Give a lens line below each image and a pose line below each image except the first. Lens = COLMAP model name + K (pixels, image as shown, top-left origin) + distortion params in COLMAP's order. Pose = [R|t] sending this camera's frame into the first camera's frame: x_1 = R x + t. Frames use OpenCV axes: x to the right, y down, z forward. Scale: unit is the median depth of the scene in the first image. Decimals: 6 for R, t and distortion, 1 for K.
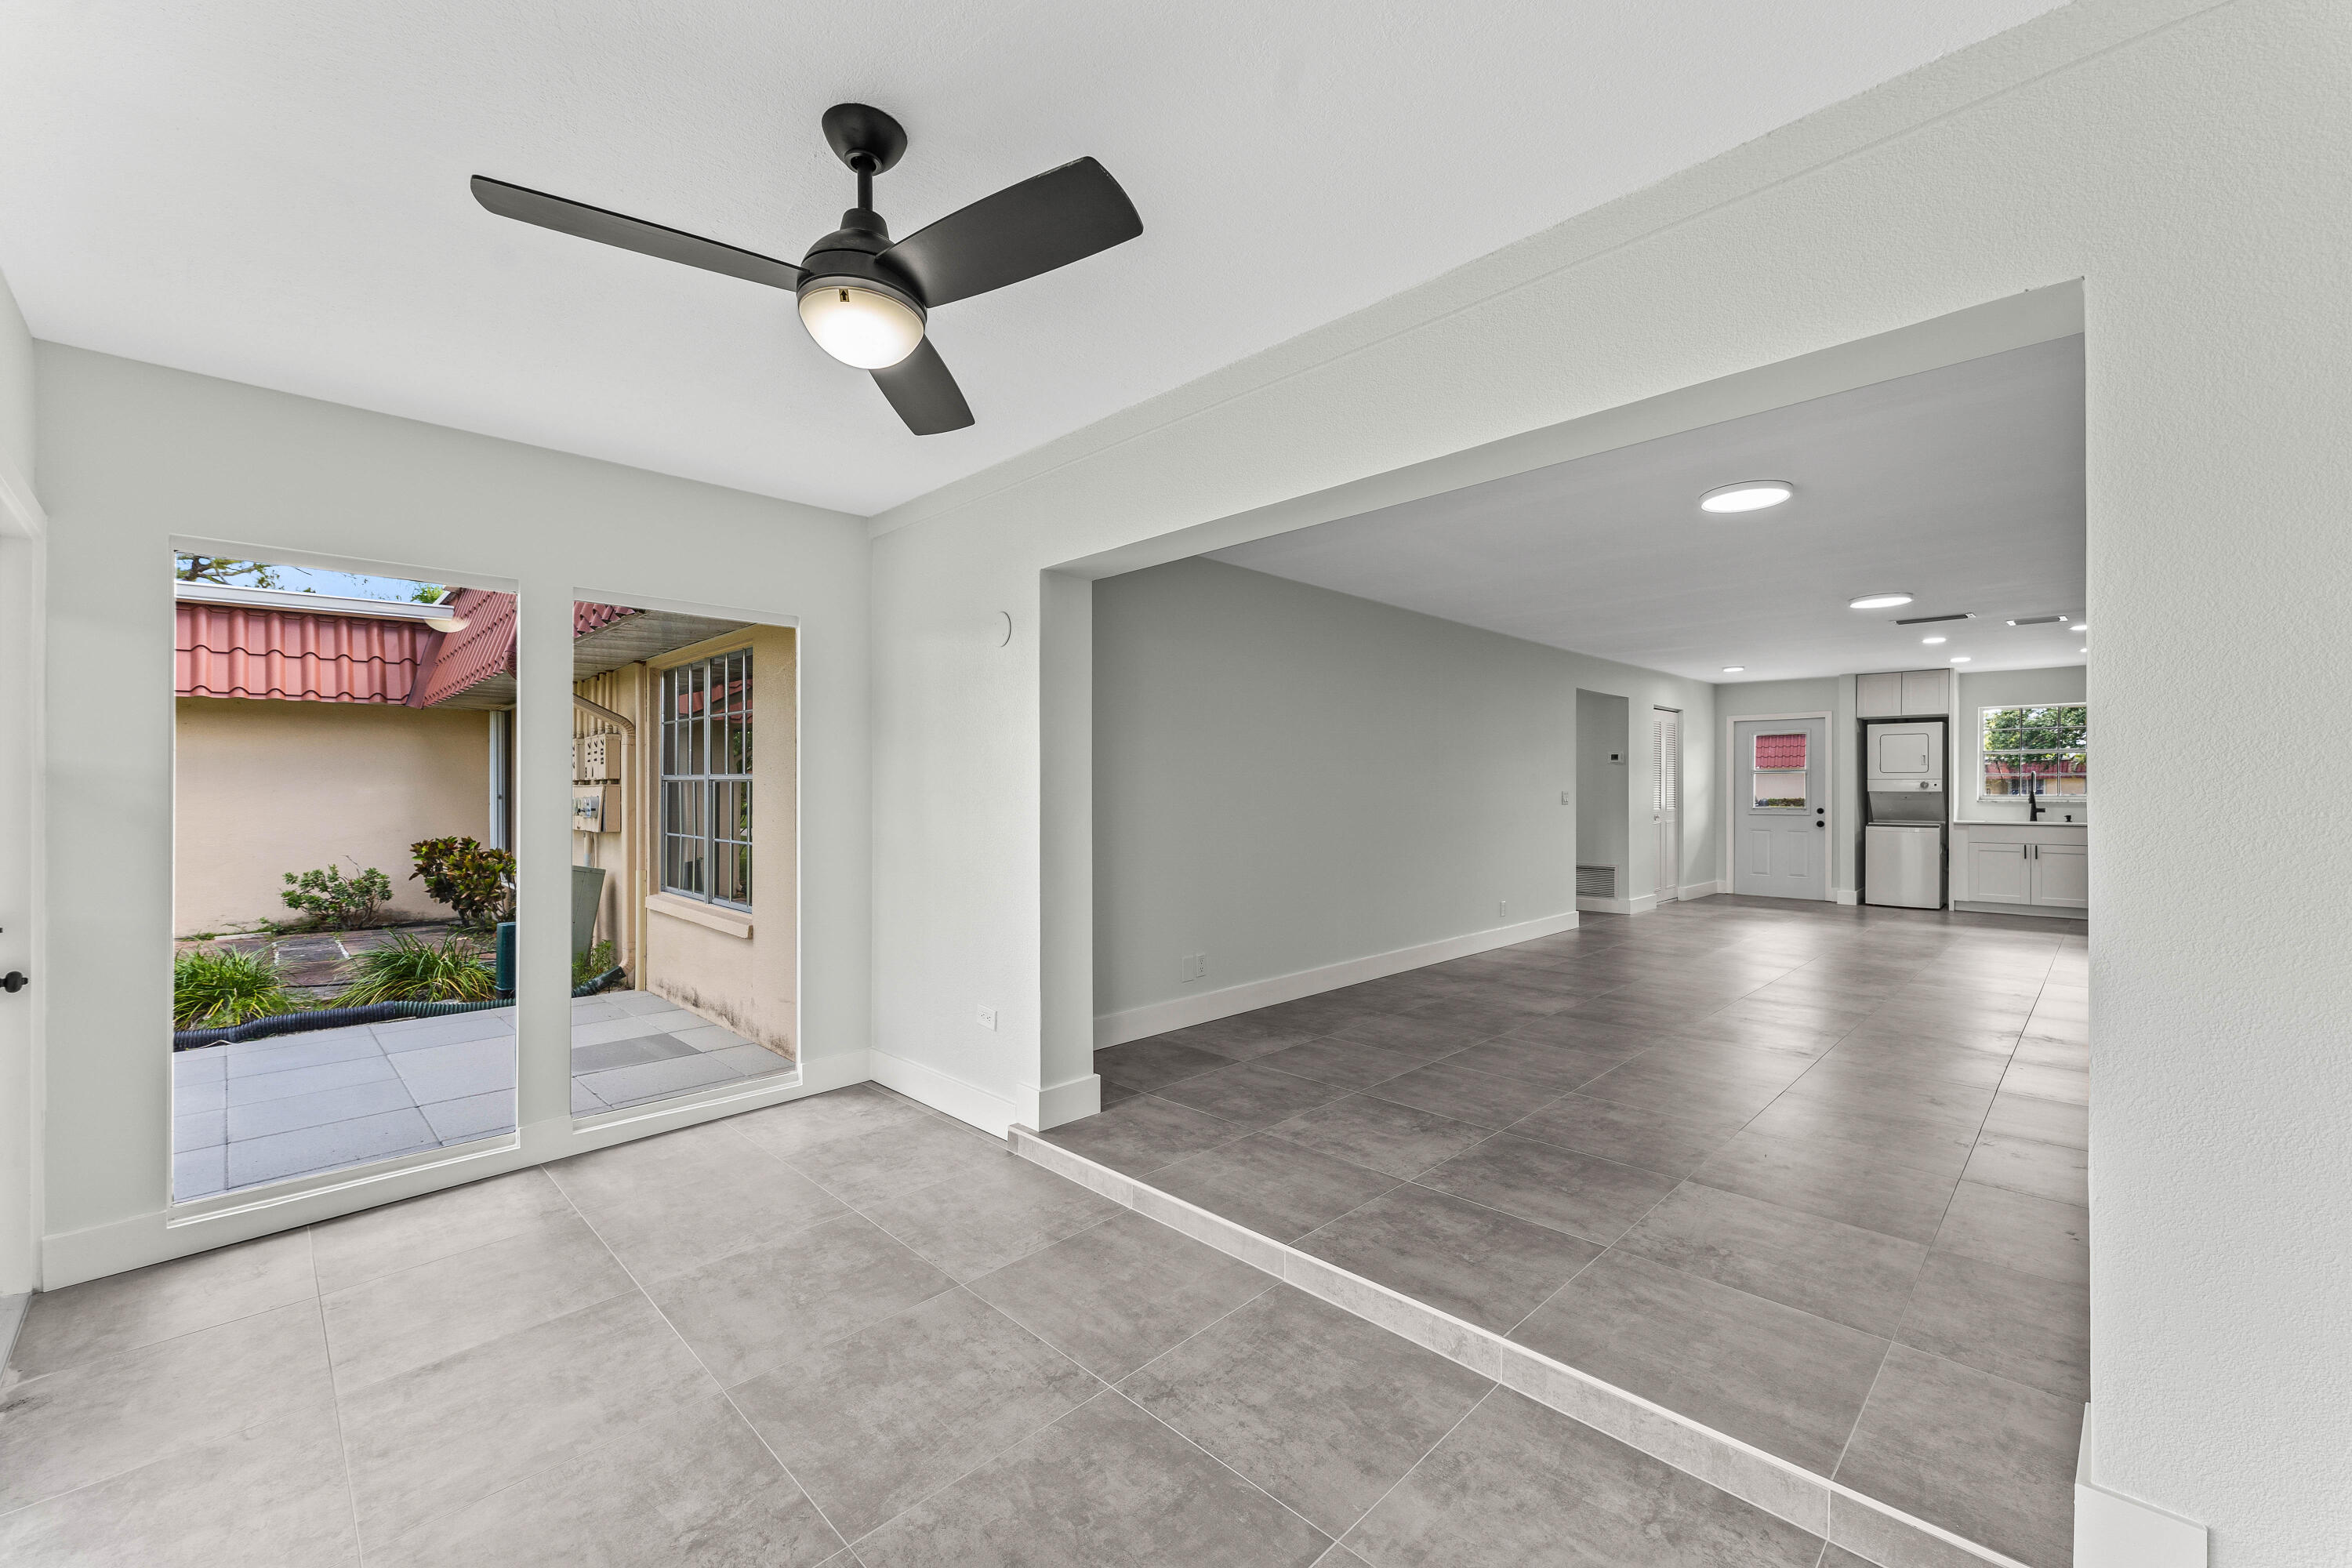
lens RADIAL K [[947.2, 0, 1171.5], [0, 947.2, 783.6], [0, 0, 1]] dist [-0.000020, -0.000110]
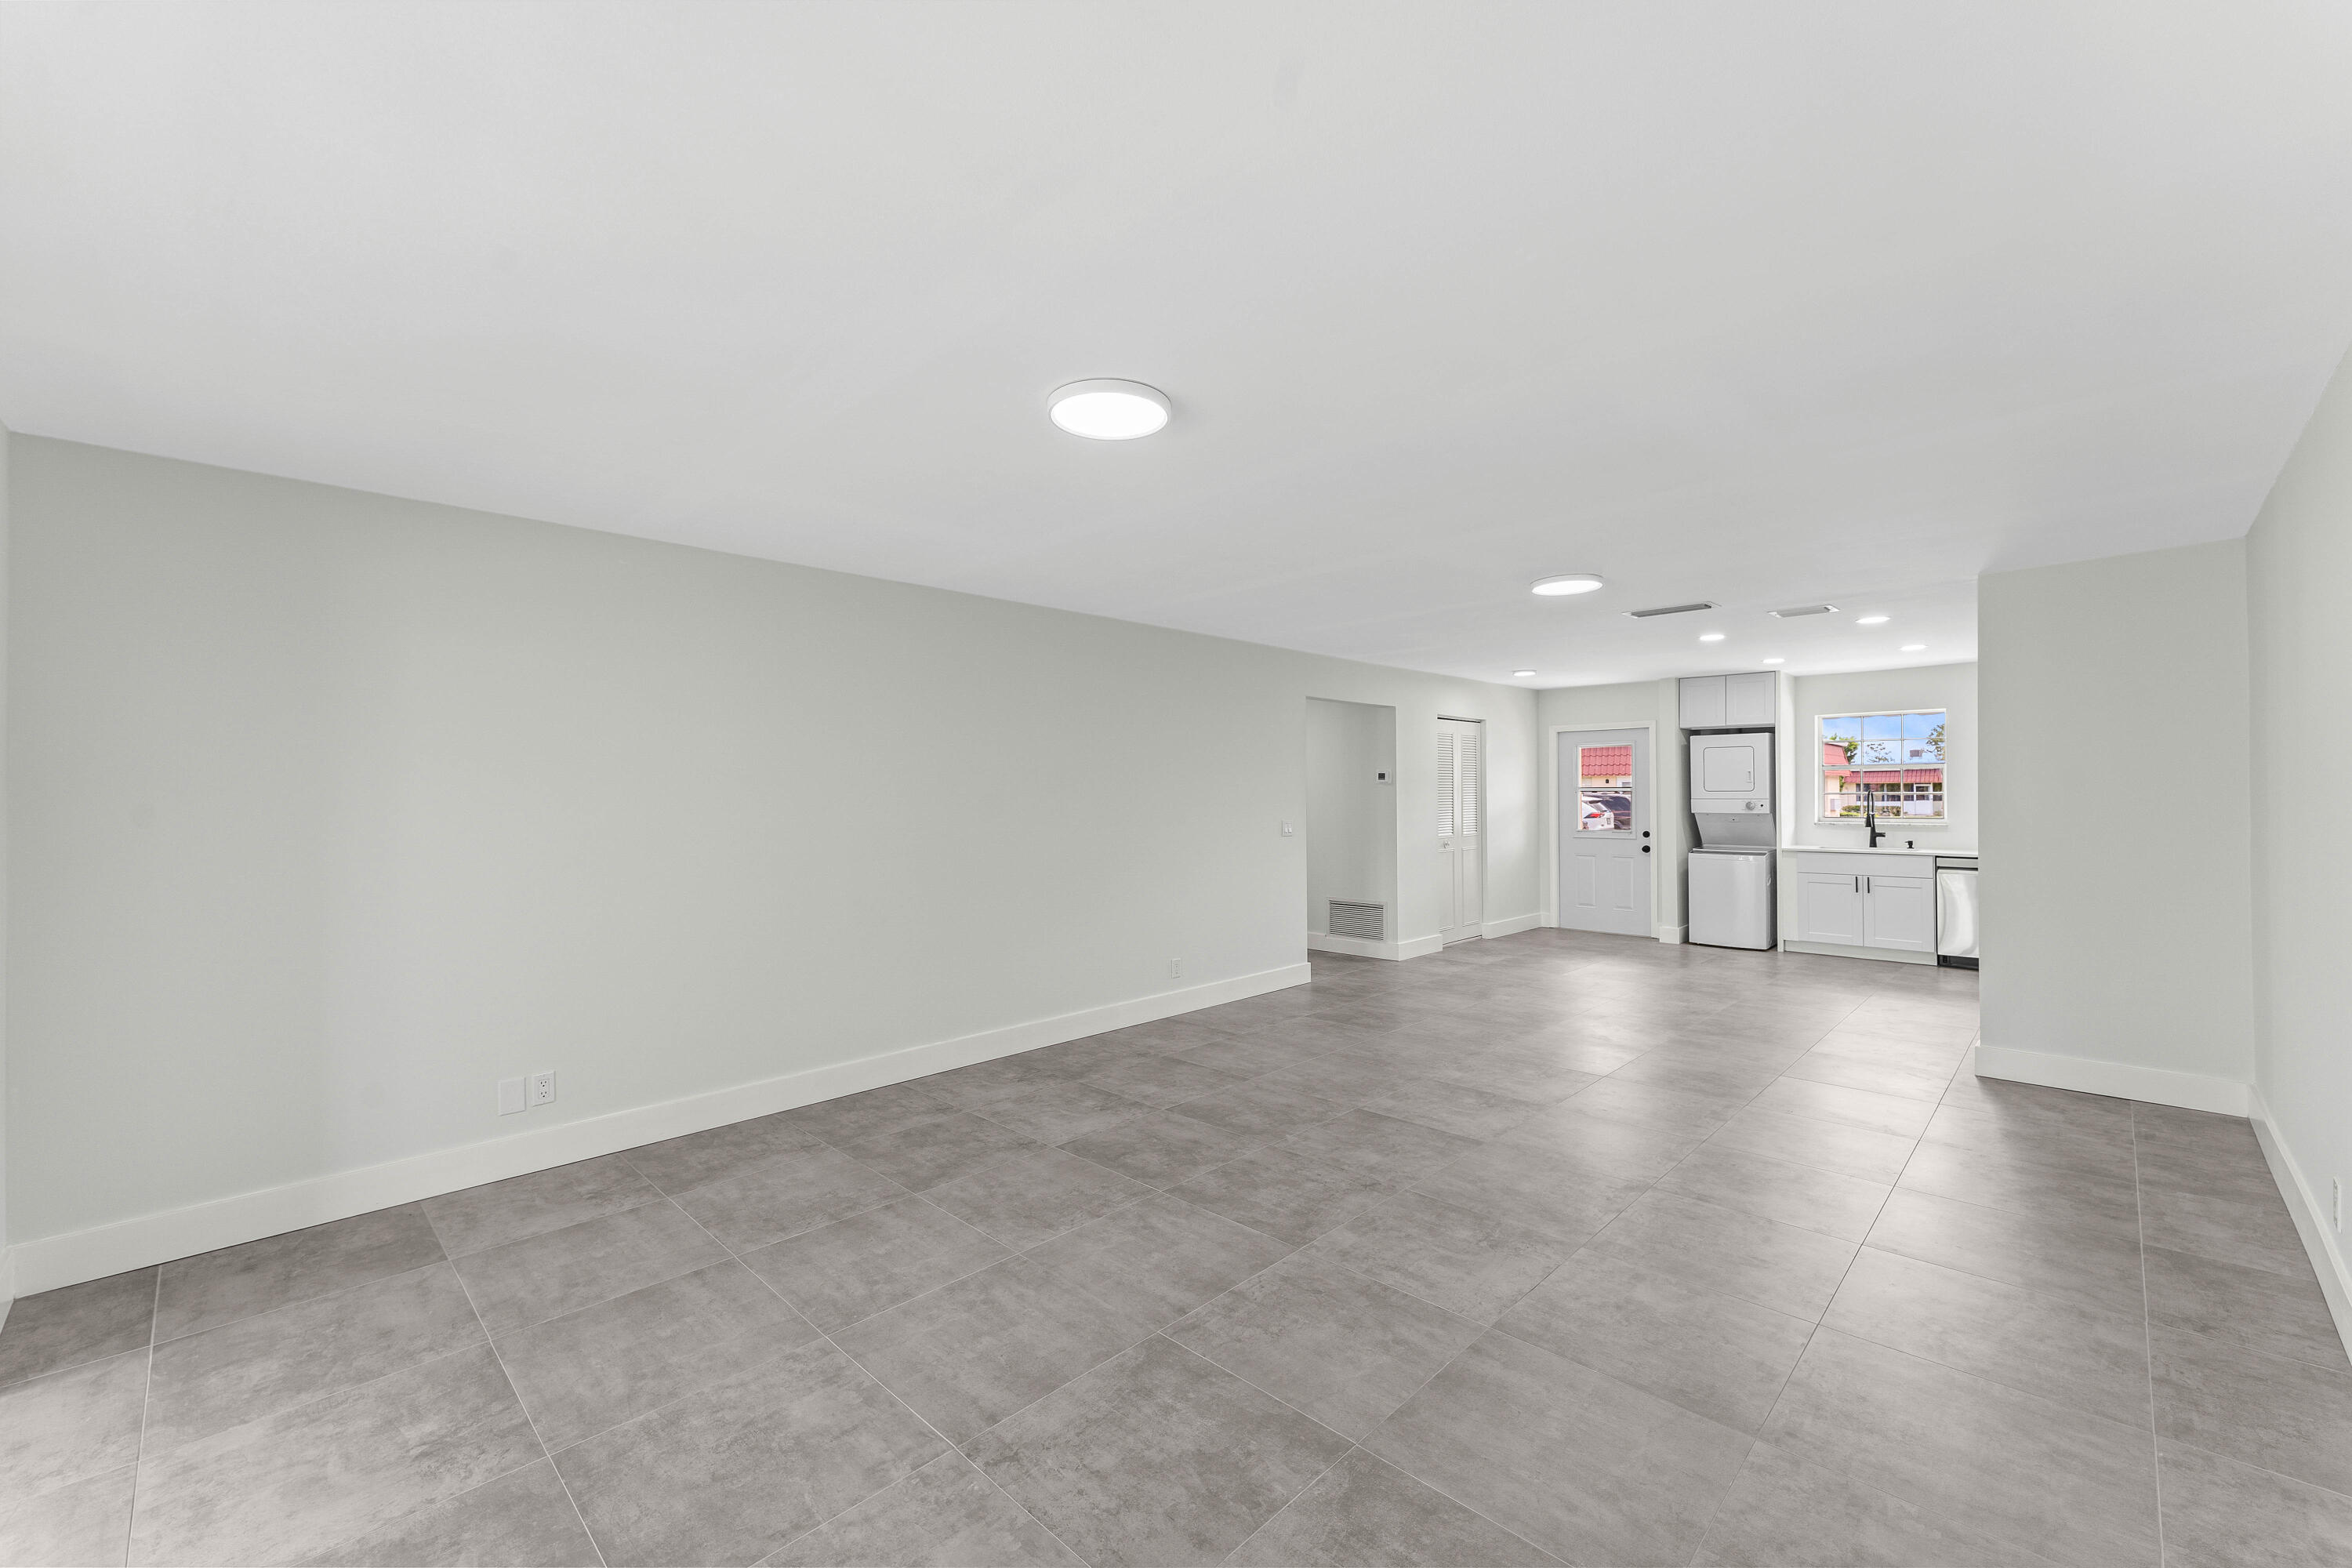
lens RADIAL K [[947.2, 0, 1174.6], [0, 947.2, 799.2], [0, 0, 1]] dist [-0.000020, -0.000110]
pose [[0.999919, -0.005150, 0.011668, 0.280278], [0.005002, 0.999908, 0.012647, -0.019529], [-0.011732, -0.012587, 0.999852, 0.154515]]
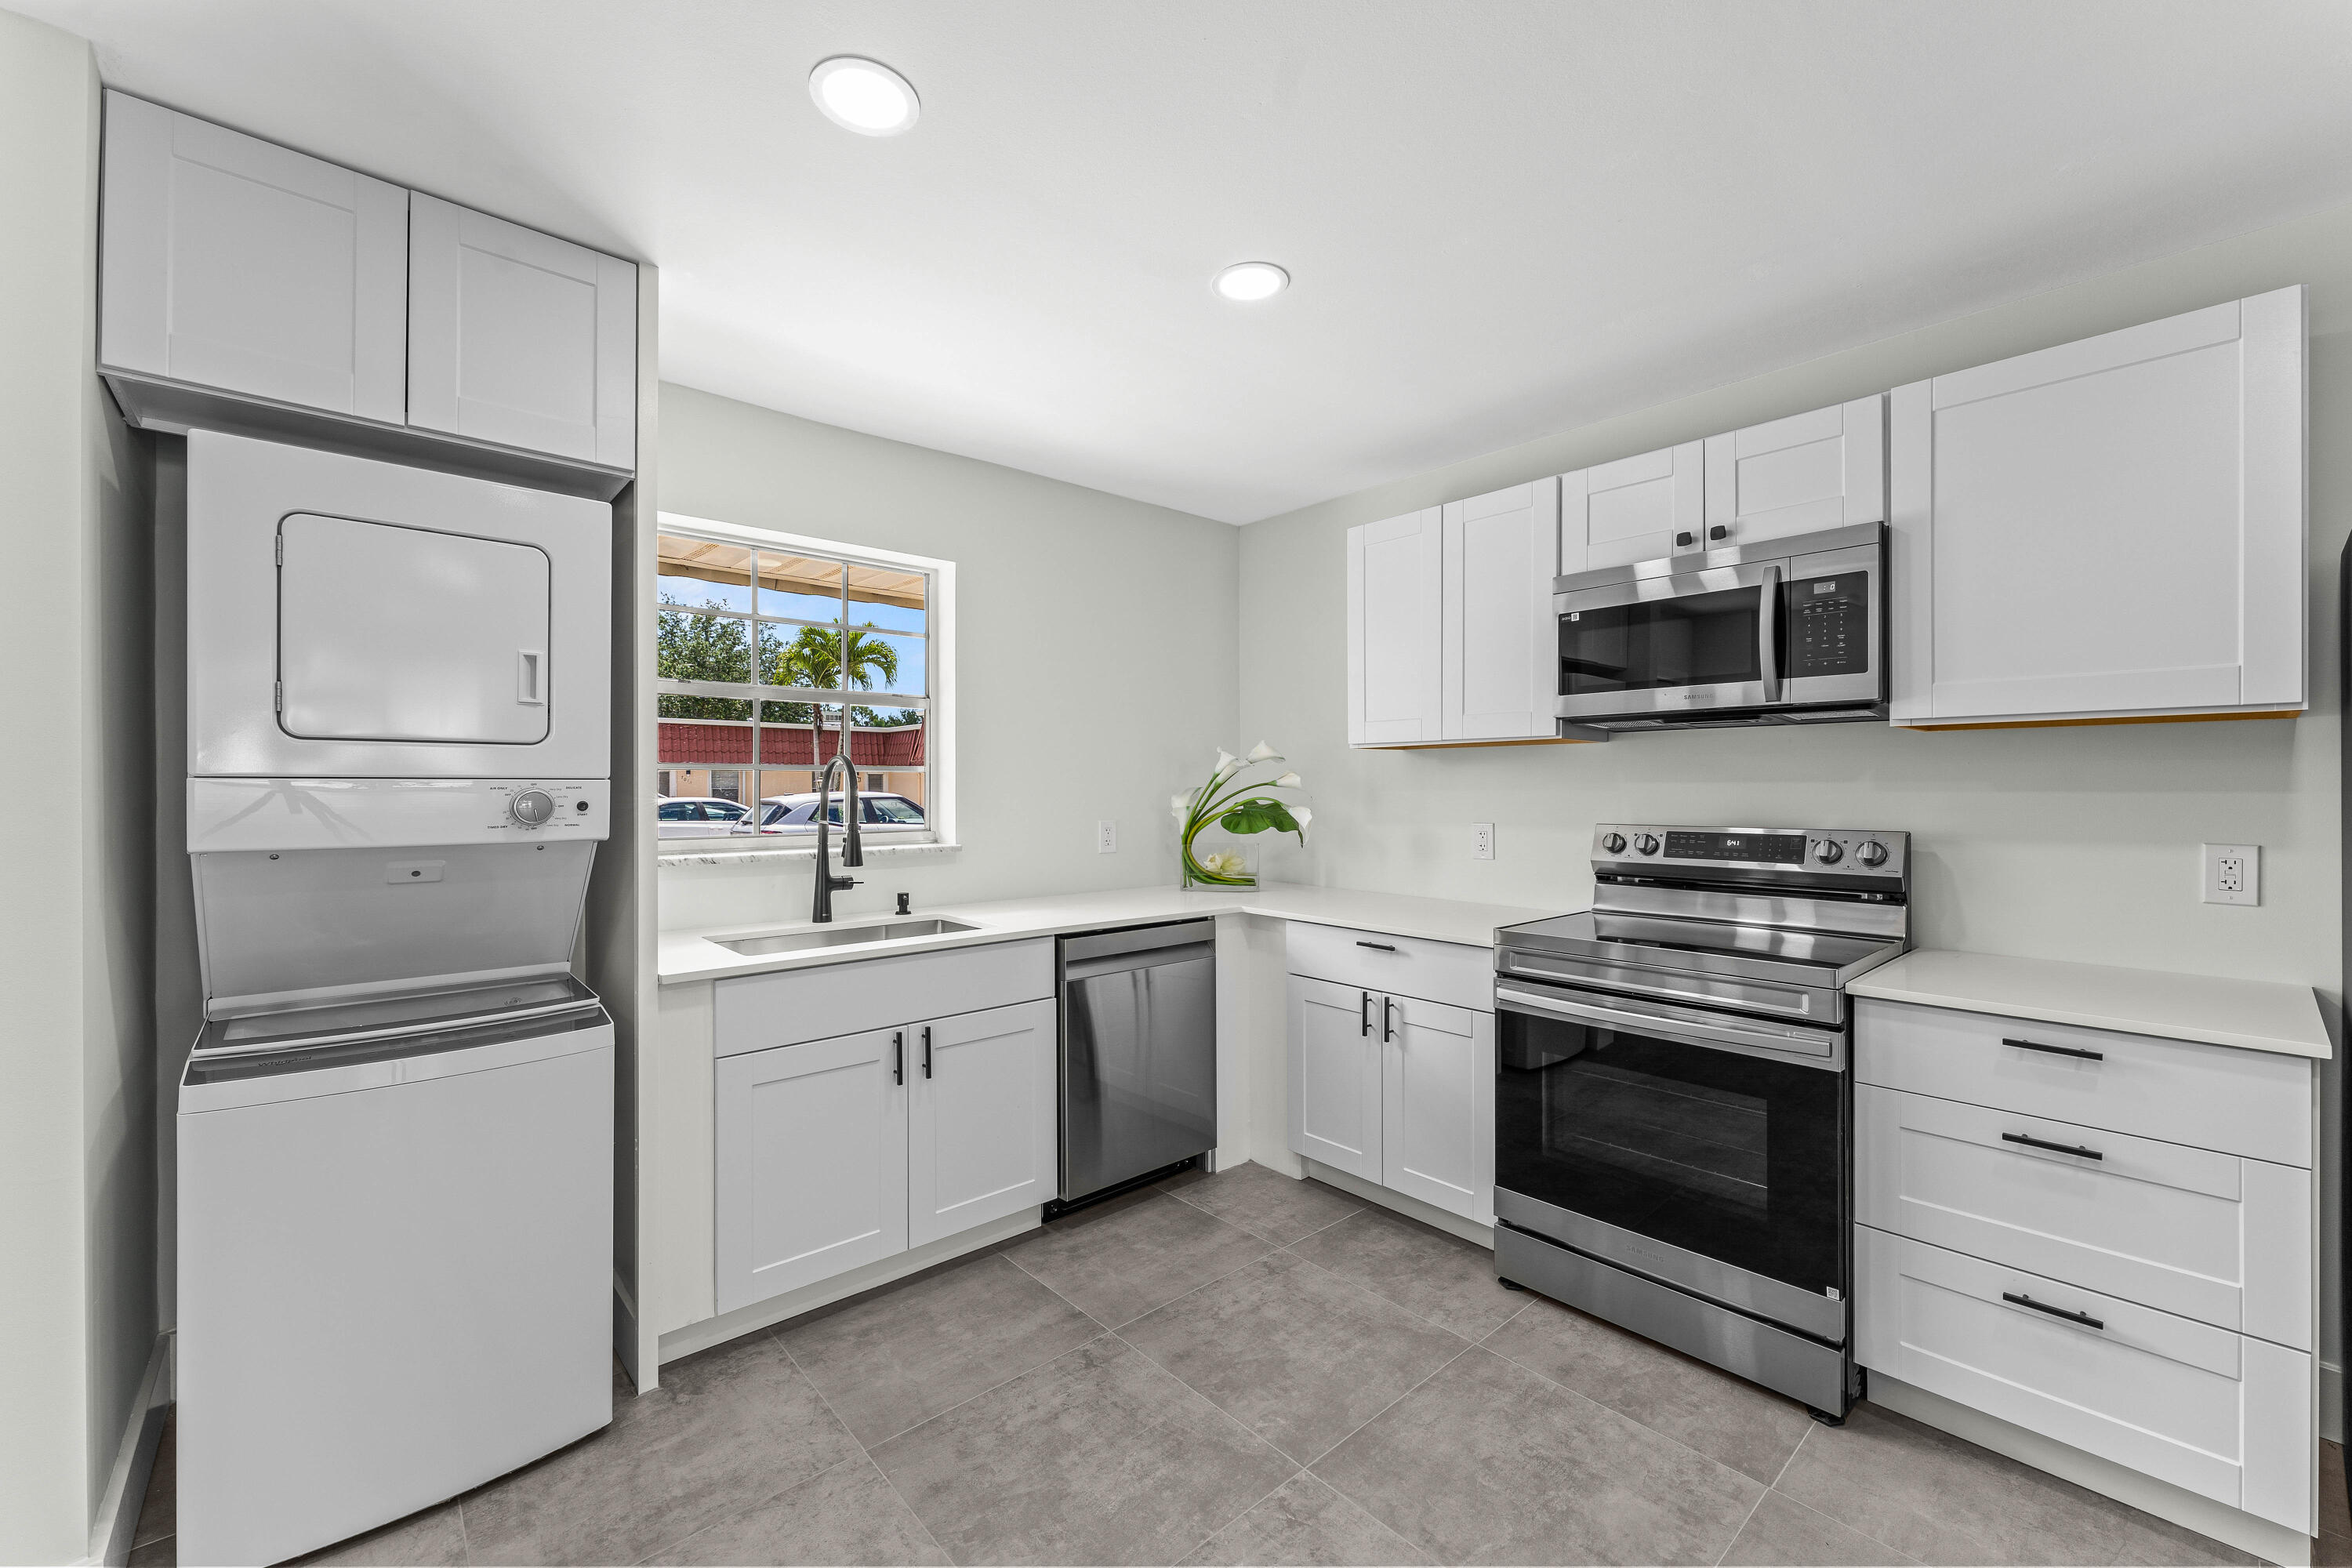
lens RADIAL K [[947.2, 0, 1179.0], [0, 947.2, 785.4], [0, 0, 1]] dist [-0.000020, -0.000110]
pose [[0.053791, -0.000344, 0.998552, 0.654840], [-0.004380, 0.999990, 0.000581, -0.004187], [-0.998543, -0.004405, 0.053789, 0.924065]]
